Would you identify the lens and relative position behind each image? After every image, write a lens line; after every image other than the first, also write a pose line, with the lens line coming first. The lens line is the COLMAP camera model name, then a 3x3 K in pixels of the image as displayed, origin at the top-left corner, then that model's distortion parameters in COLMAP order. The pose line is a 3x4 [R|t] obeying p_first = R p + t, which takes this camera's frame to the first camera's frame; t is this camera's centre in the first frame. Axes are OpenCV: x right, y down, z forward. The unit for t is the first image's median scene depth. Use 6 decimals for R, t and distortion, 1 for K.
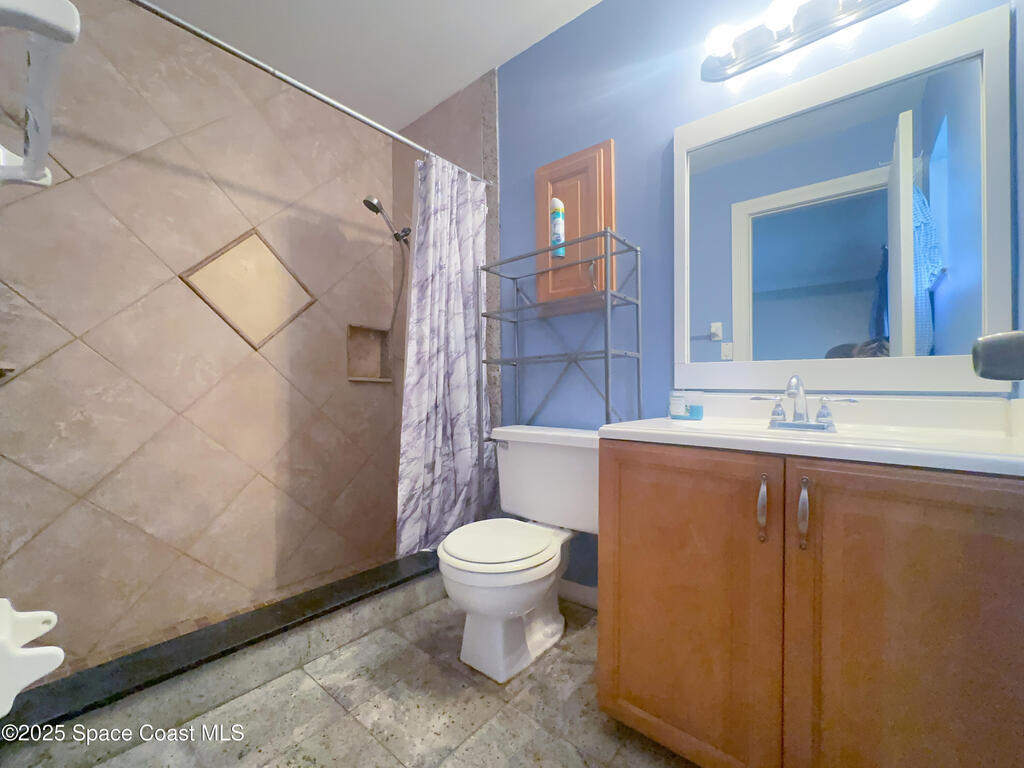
lens RADIAL K [[418.2, 0, 517.1], [0, 418.2, 382.2], [0, 0, 1]] dist [-0.003506, 0.001117]
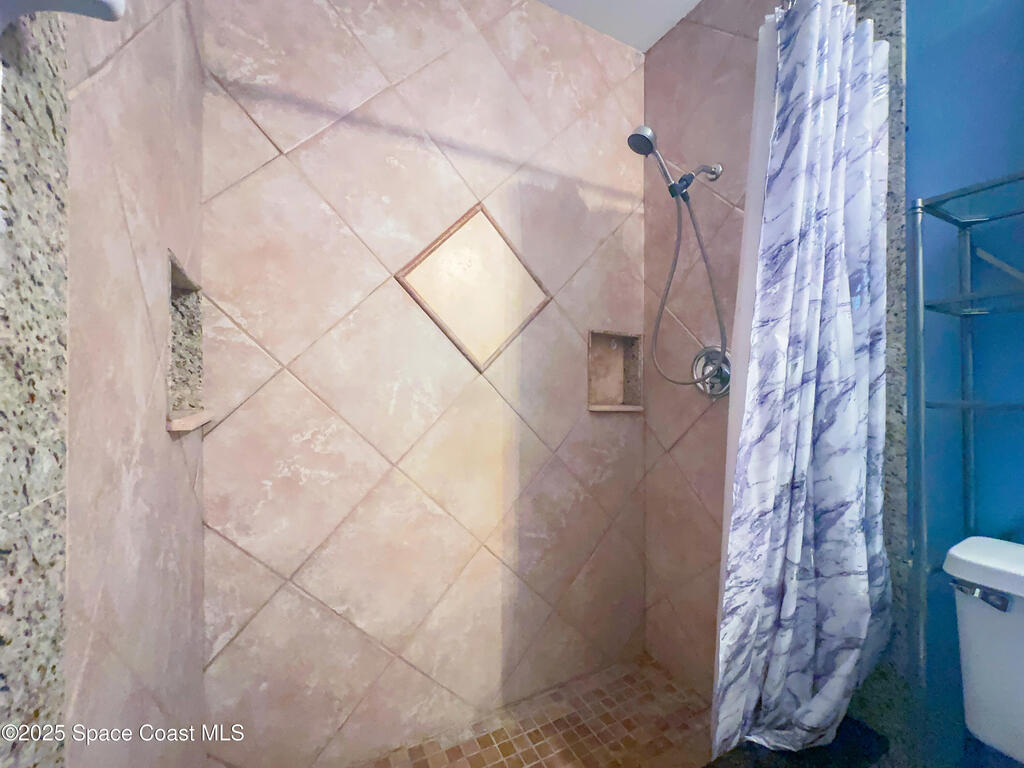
lens RADIAL K [[418.2, 0, 510.4], [0, 418.2, 379.8], [0, 0, 1]] dist [-0.003506, 0.001117]
pose [[0.920305, 0.010455, -0.391062, -0.322093], [-0.007836, 0.999935, 0.008292, -0.077077], [0.391123, -0.004567, 0.920327, 0.388745]]
